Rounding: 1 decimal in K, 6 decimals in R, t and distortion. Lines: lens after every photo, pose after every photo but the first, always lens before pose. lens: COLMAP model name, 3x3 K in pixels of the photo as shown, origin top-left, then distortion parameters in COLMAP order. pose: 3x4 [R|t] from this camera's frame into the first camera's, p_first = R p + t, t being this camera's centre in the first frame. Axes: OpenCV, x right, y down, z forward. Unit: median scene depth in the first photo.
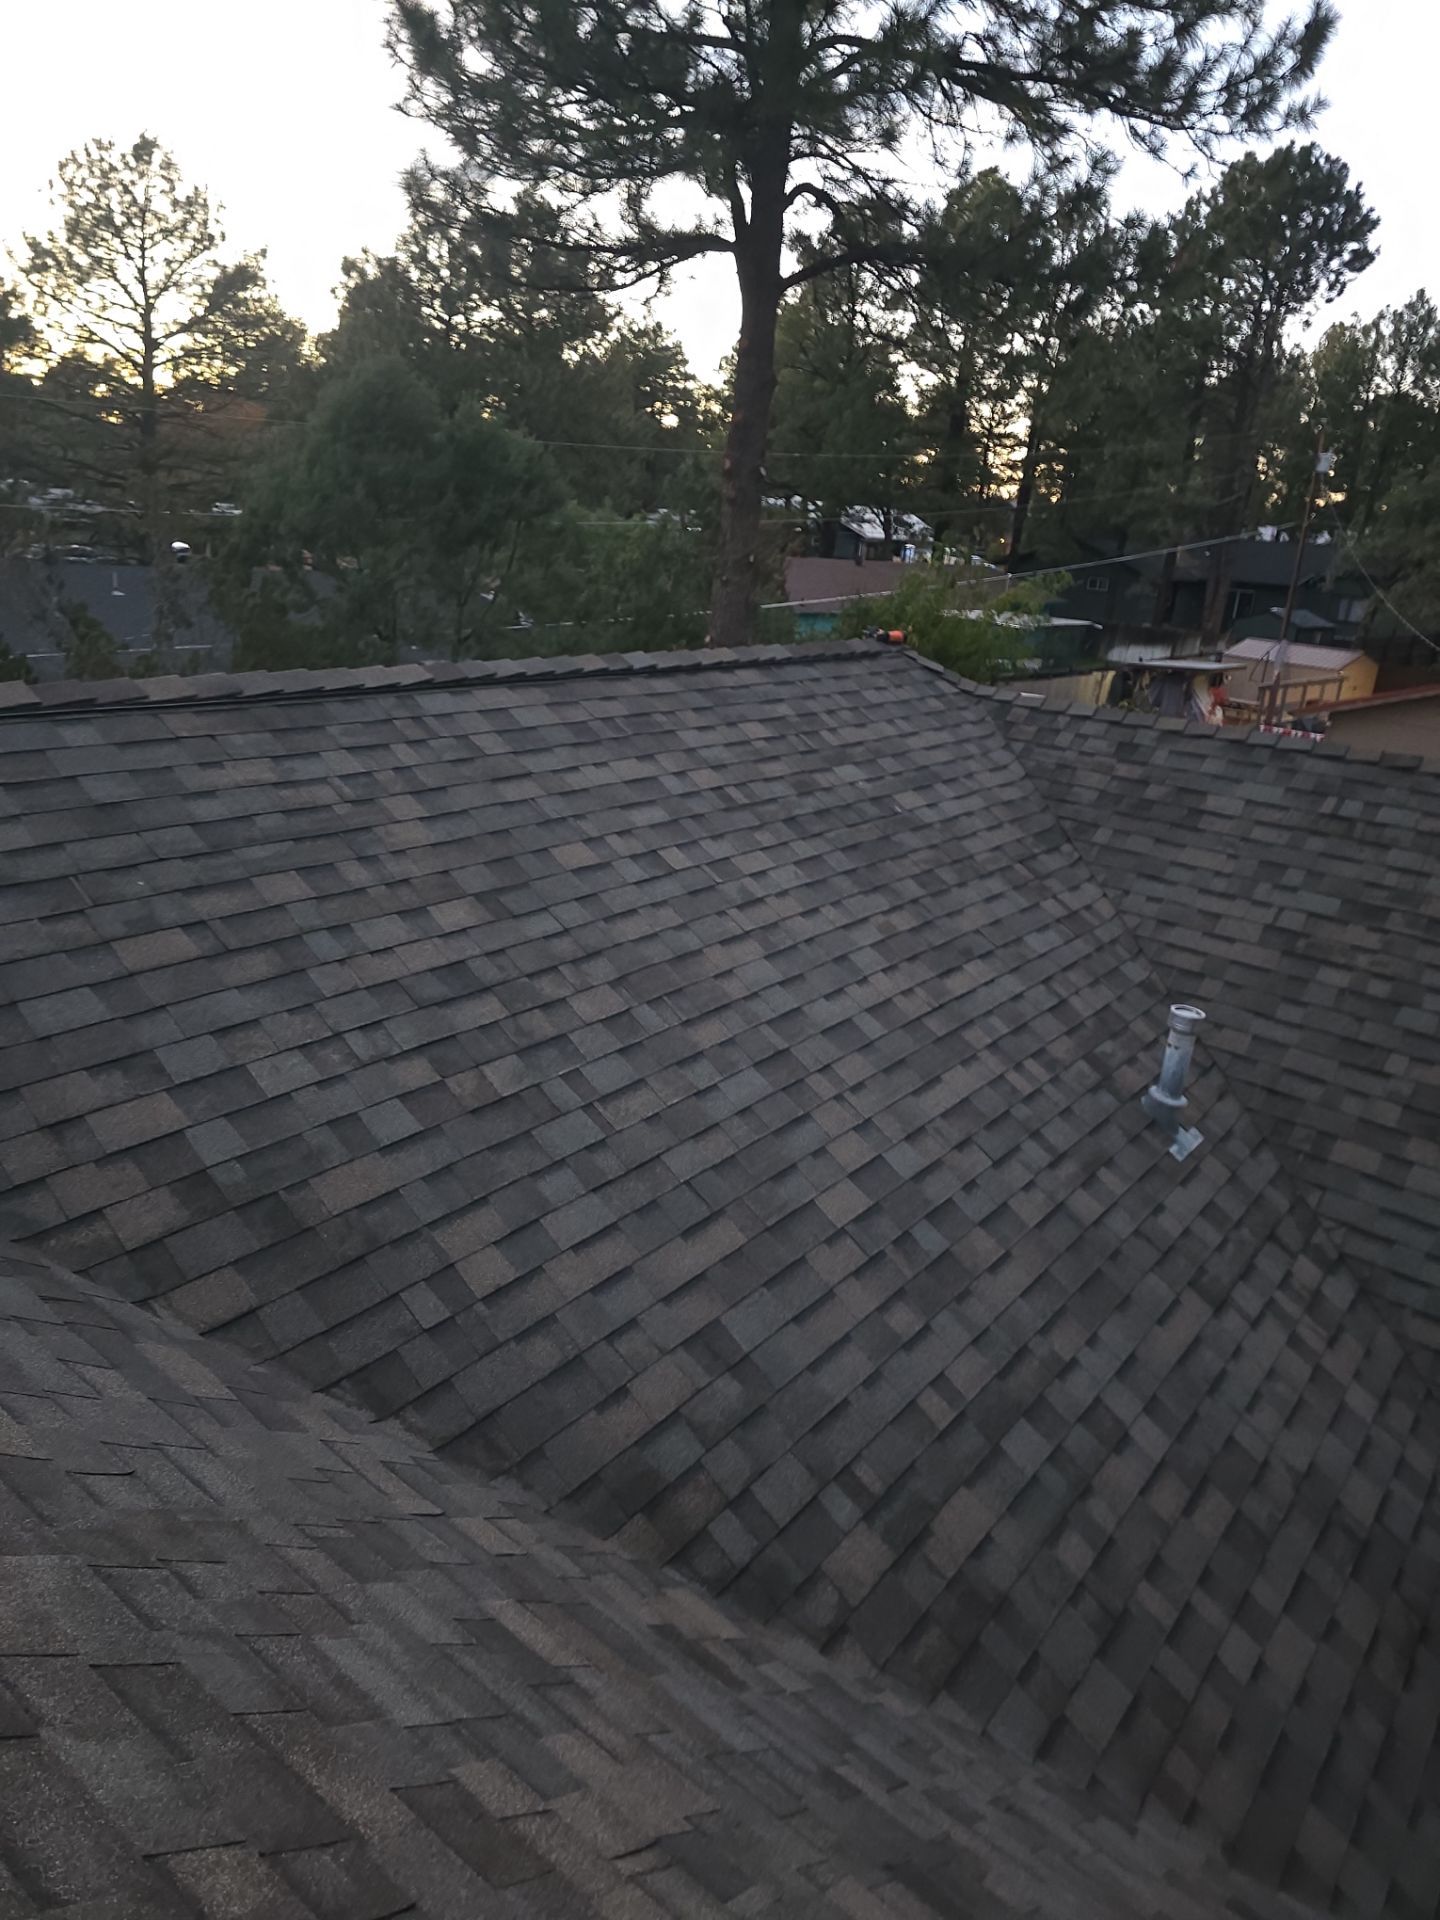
lens RADIAL K [[1258.4, 0, 729.7], [0, 1258.4, 959.7], [0, 0, 1]] dist [0.057442, -0.056482]
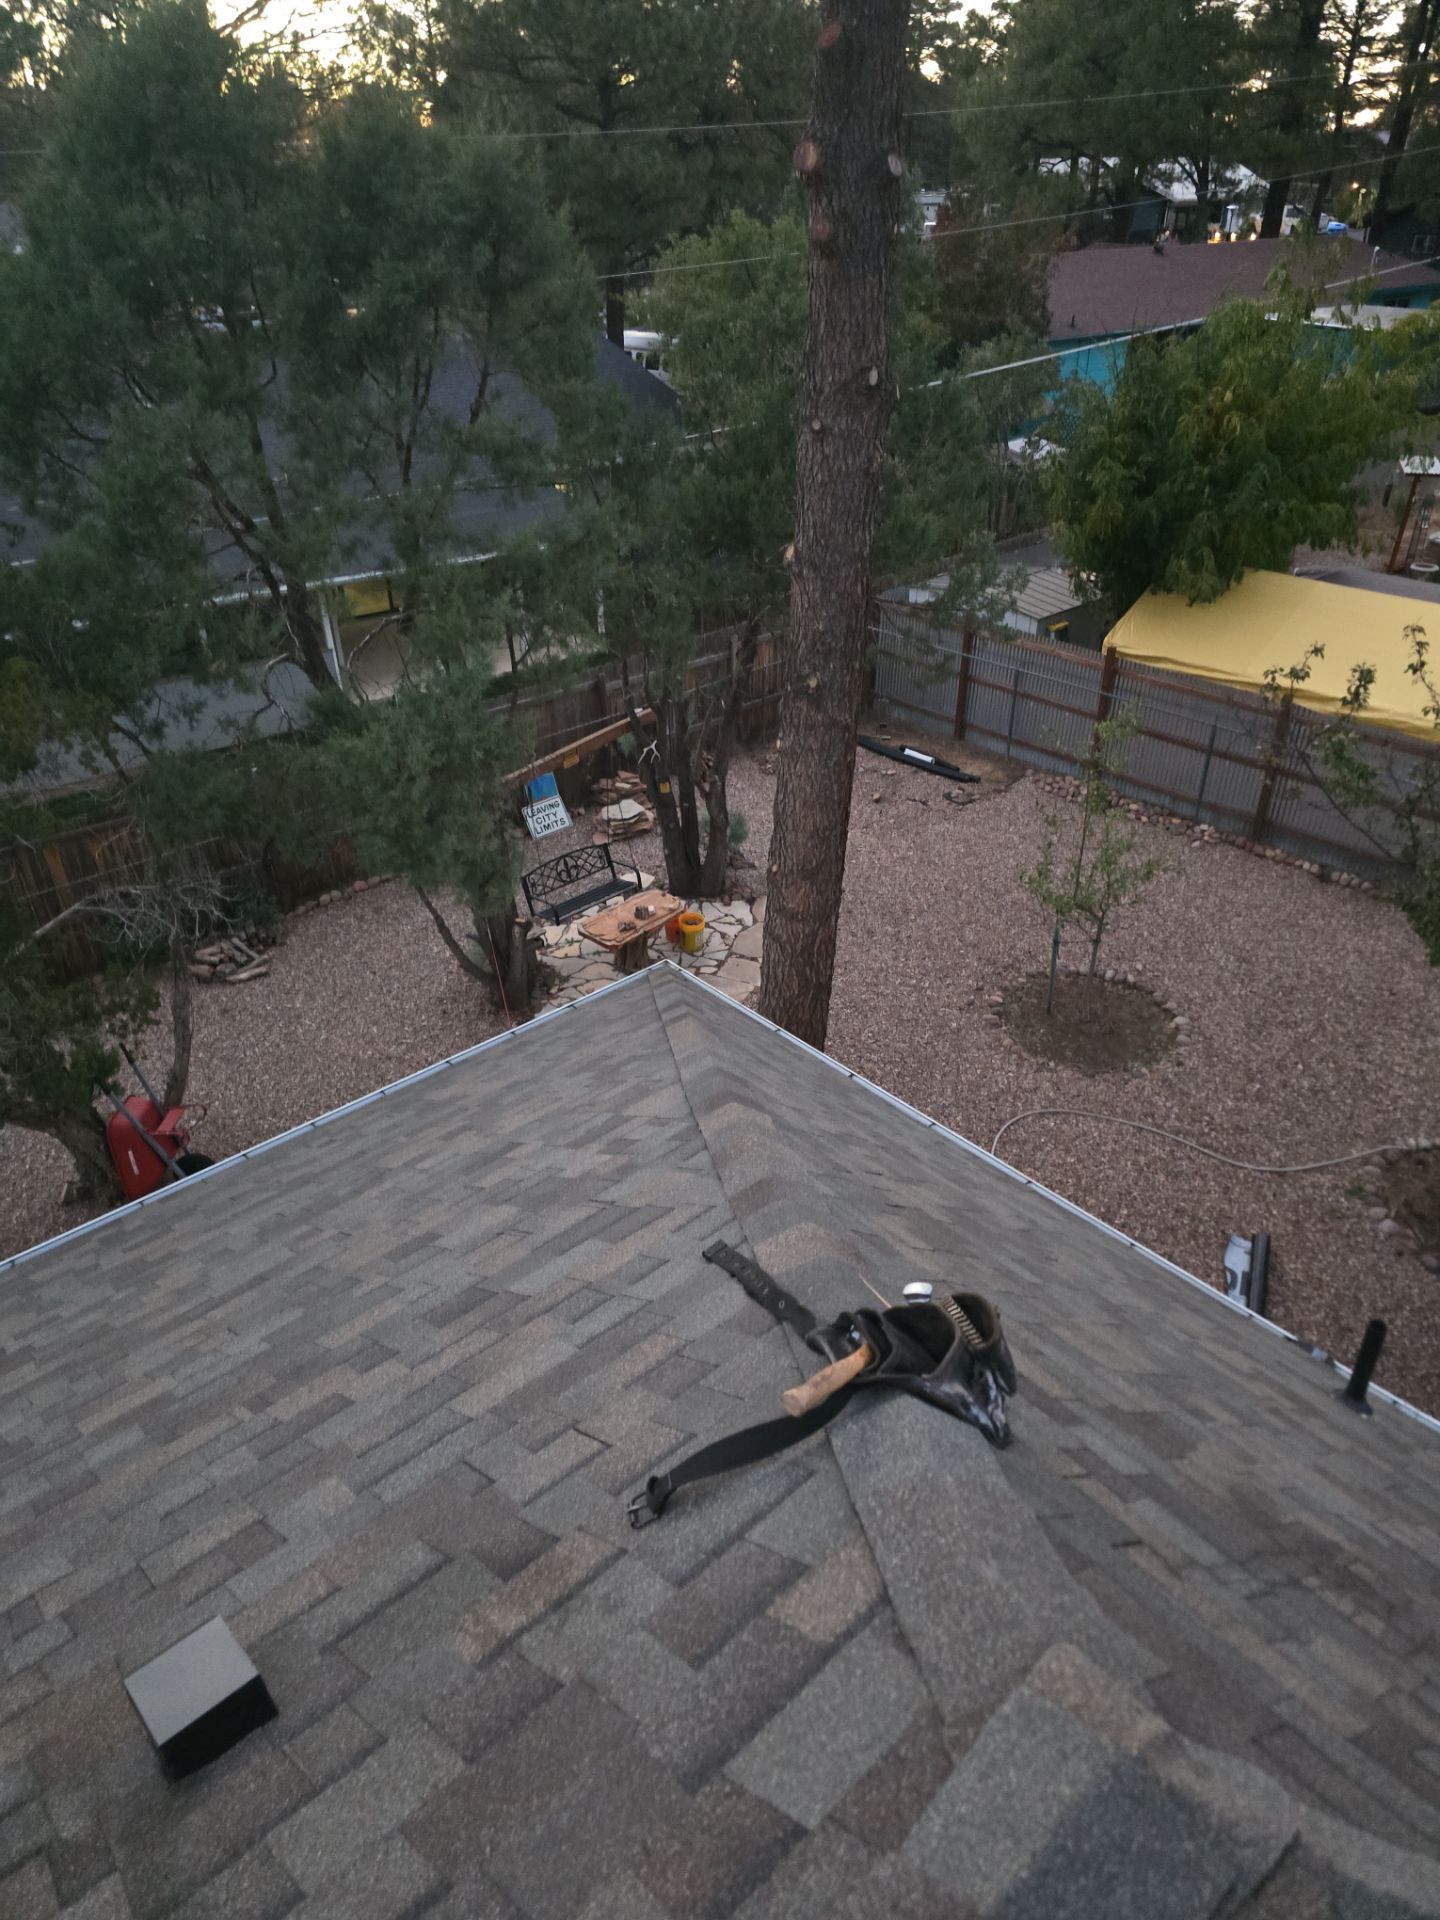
lens RADIAL K [[1258.4, 0, 729.7], [0, 1258.4, 959.7], [0, 0, 1]] dist [0.057442, -0.056482]
pose [[0.978184, 0.020560, -0.206720, 0.013647], [0.021306, 0.979914, 0.198279, -0.042975], [0.206644, -0.198358, 0.958098, 0.108104]]
